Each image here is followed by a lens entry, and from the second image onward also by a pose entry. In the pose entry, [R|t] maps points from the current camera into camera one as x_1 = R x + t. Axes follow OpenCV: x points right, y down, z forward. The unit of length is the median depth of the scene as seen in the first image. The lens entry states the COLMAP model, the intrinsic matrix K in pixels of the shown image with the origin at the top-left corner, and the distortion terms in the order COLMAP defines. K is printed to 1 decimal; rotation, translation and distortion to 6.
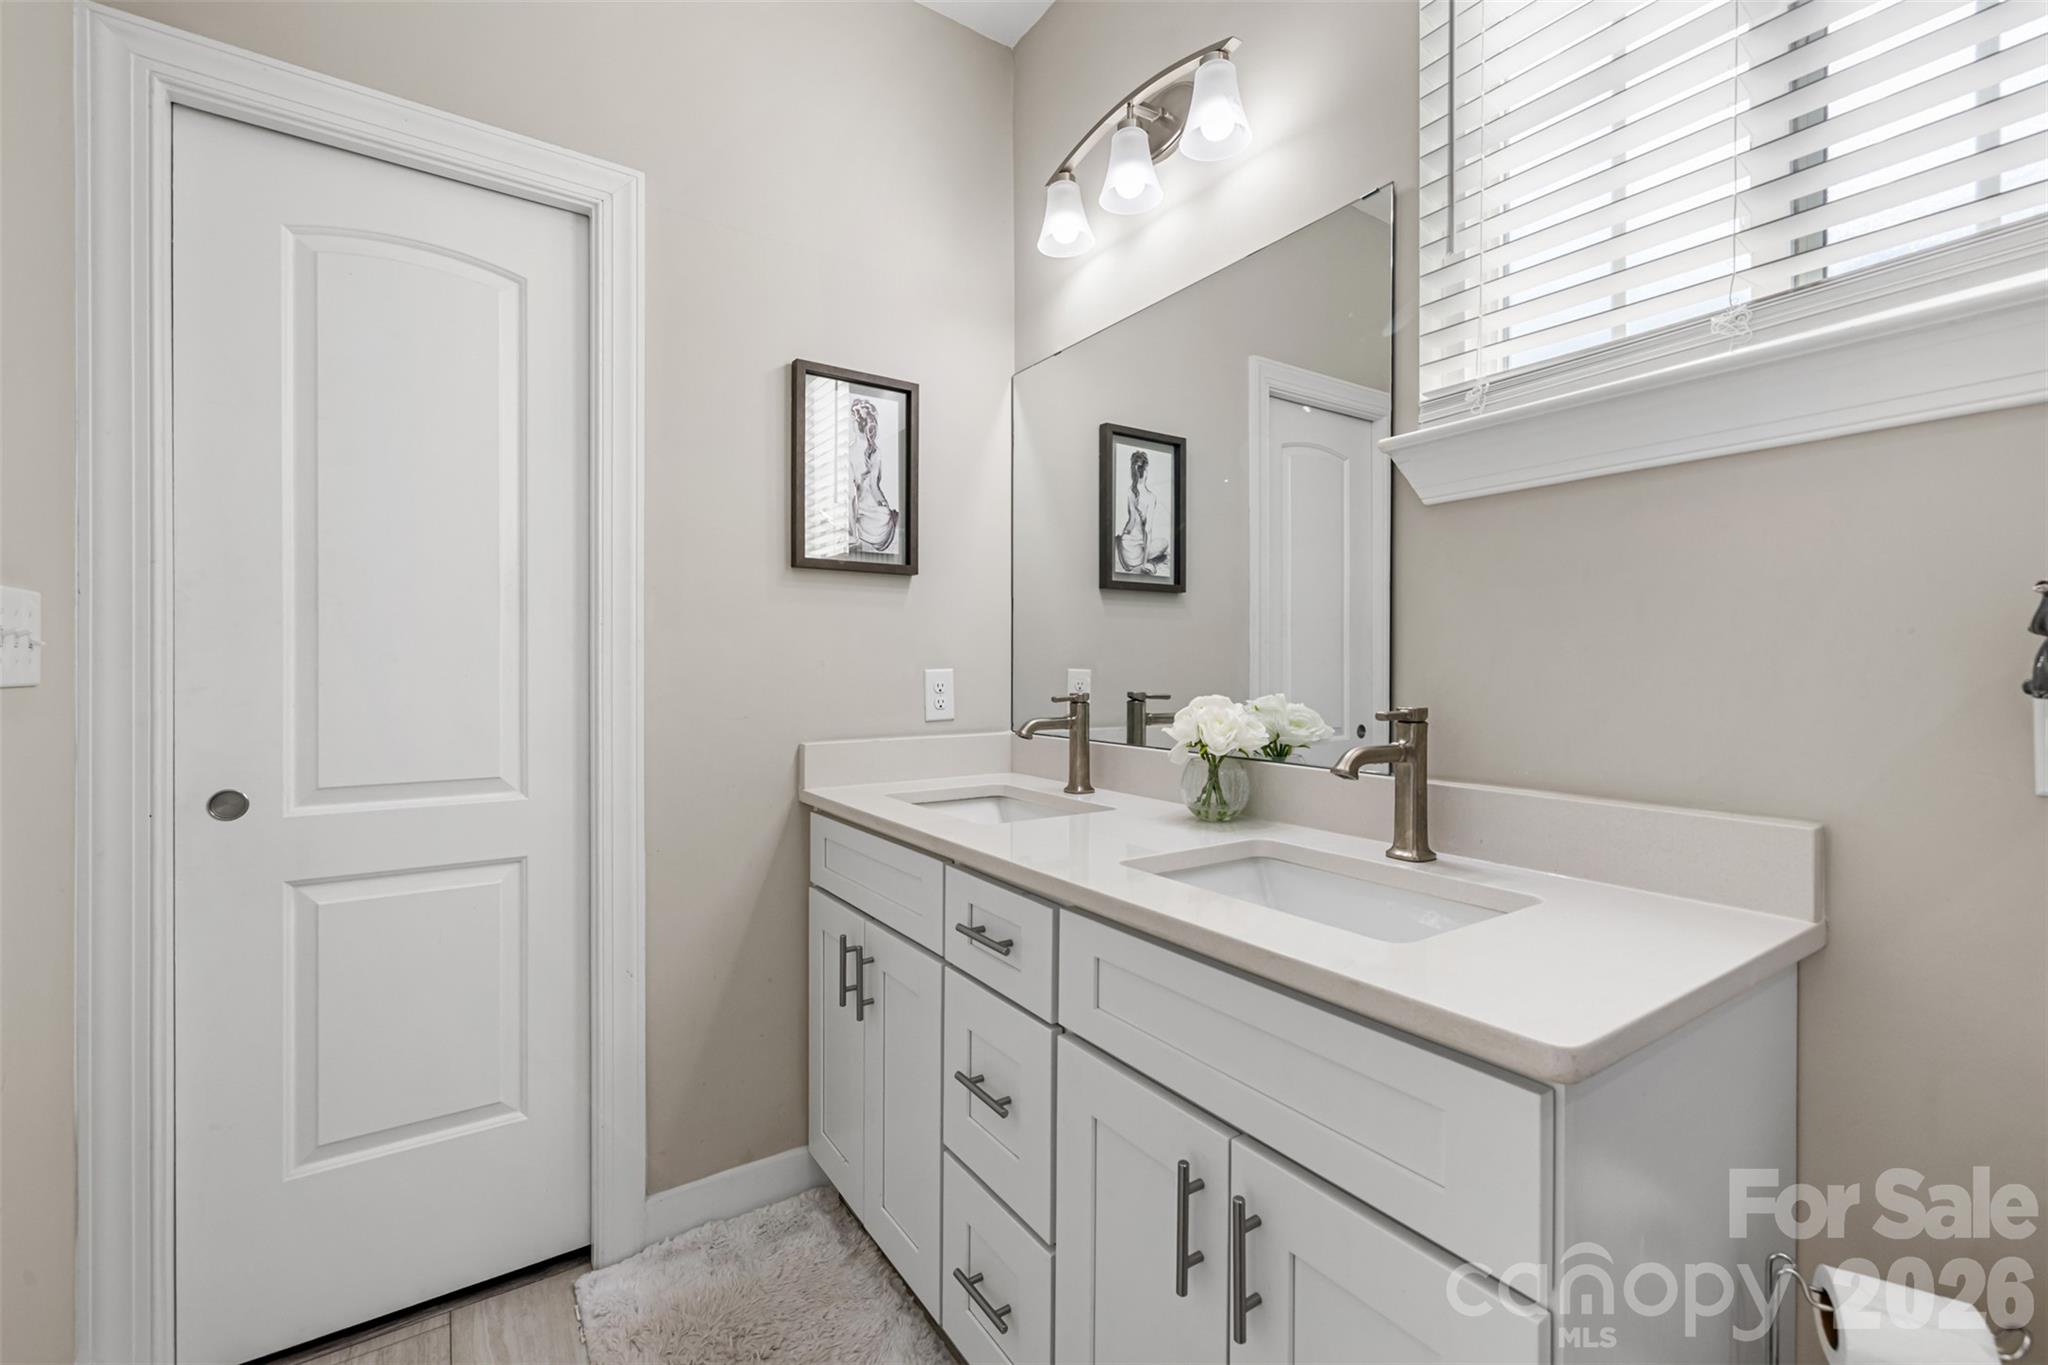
lens RADIAL K [[864.0, 0, 1023.1], [0, 864.0, 677.3], [0, 0, 1]] dist [0.002380, -0.000161]
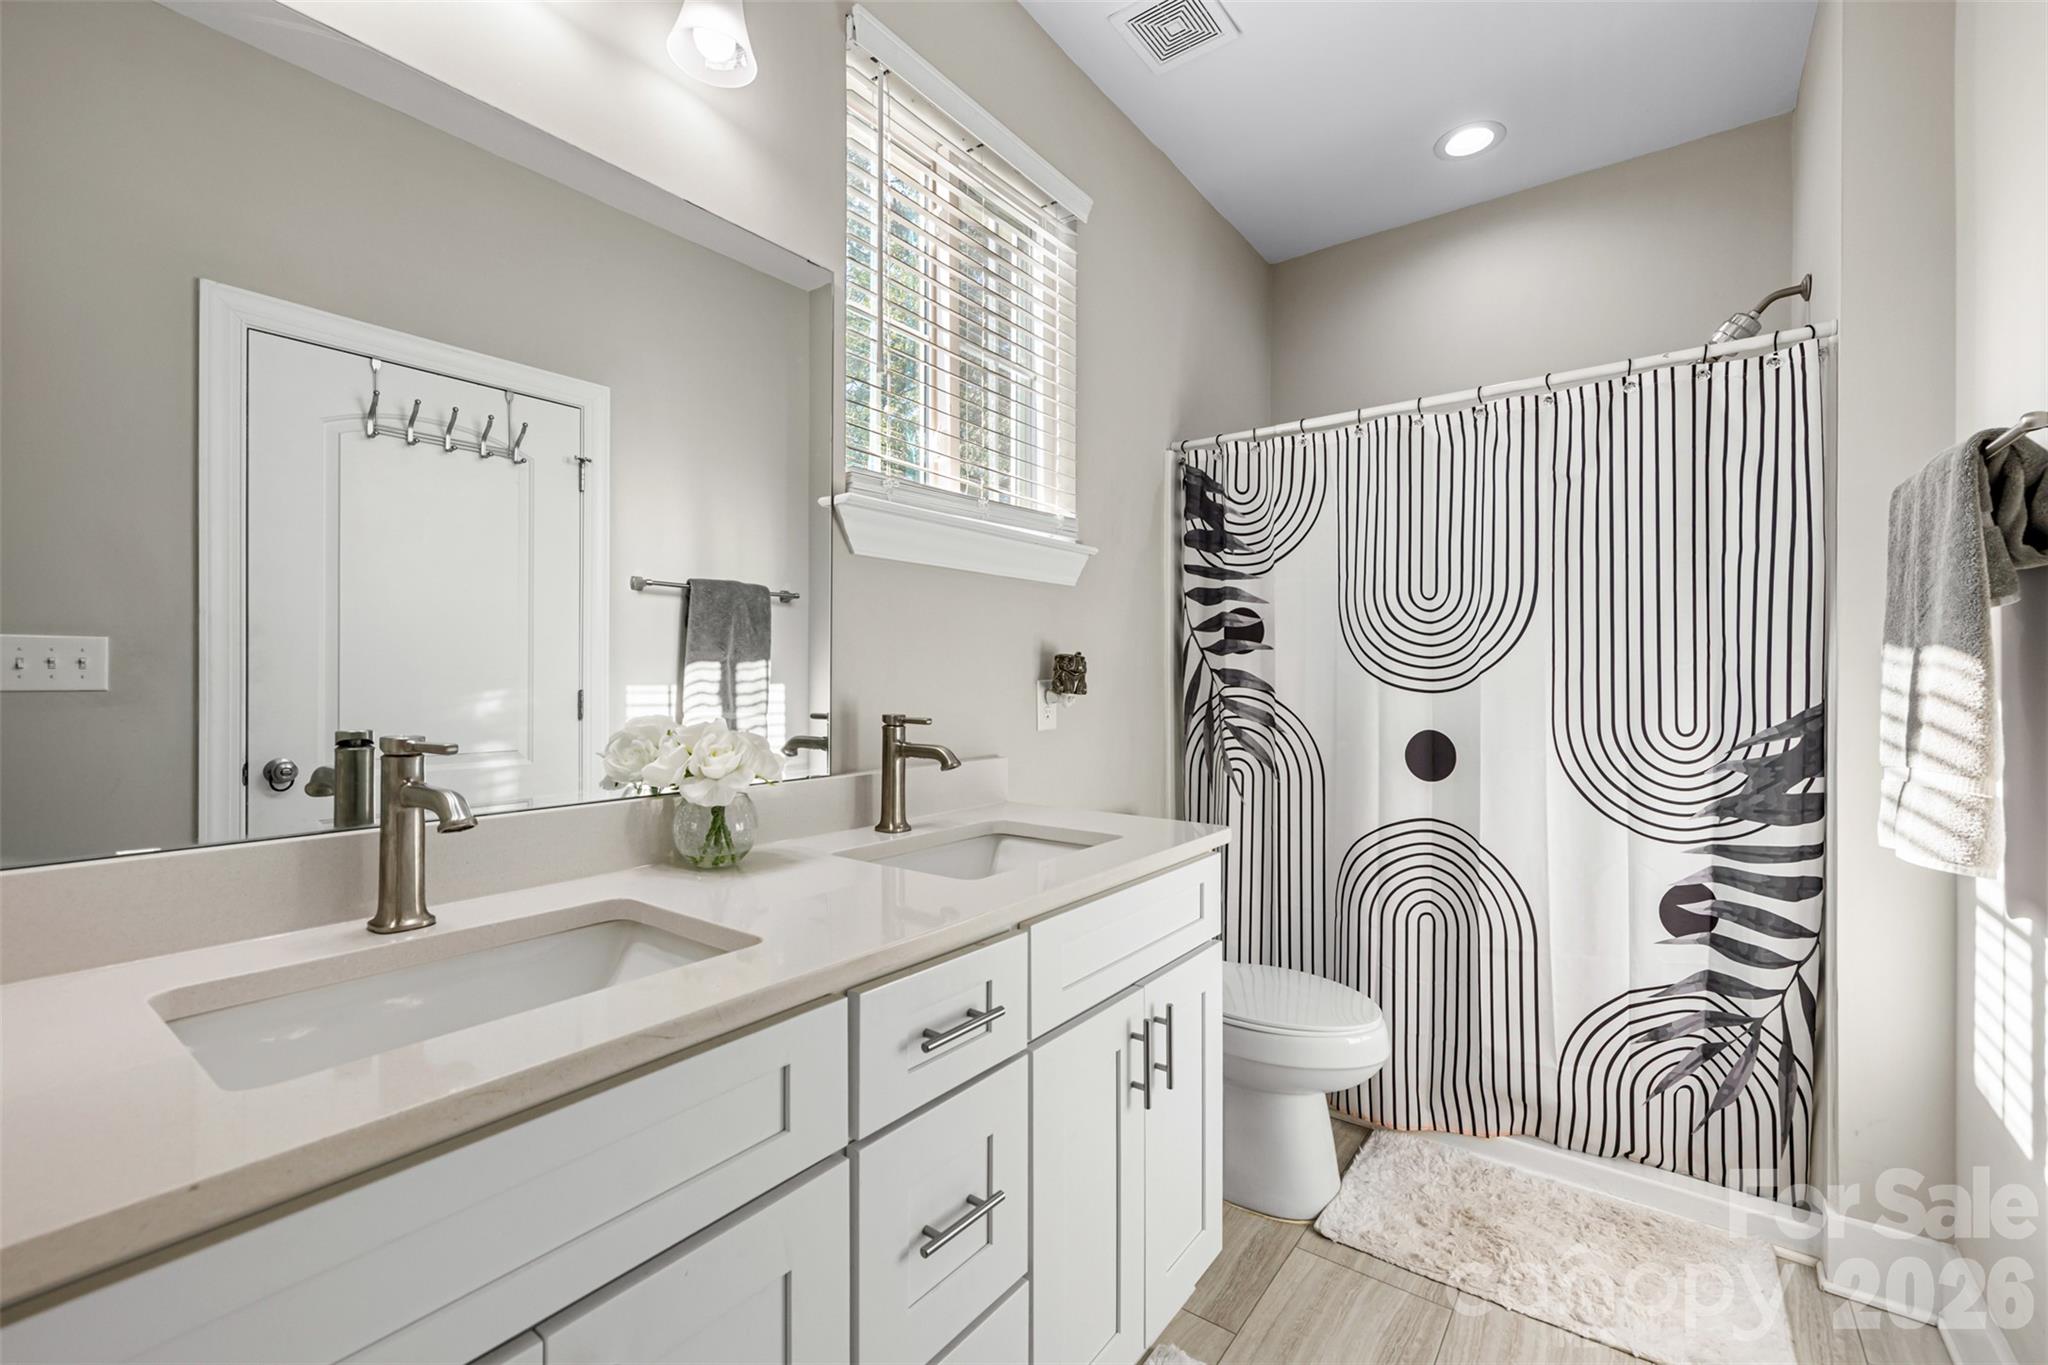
lens RADIAL K [[864.0, 0, 1023.1], [0, 864.0, 677.3], [0, 0, 1]] dist [0.002380, -0.000161]
pose [[-0.322914, 0.001496, 0.946427, -0.797964], [0.004934, 0.999988, 0.000102, -0.021661], [-0.946415, 0.004702, -0.322918, 1.169120]]
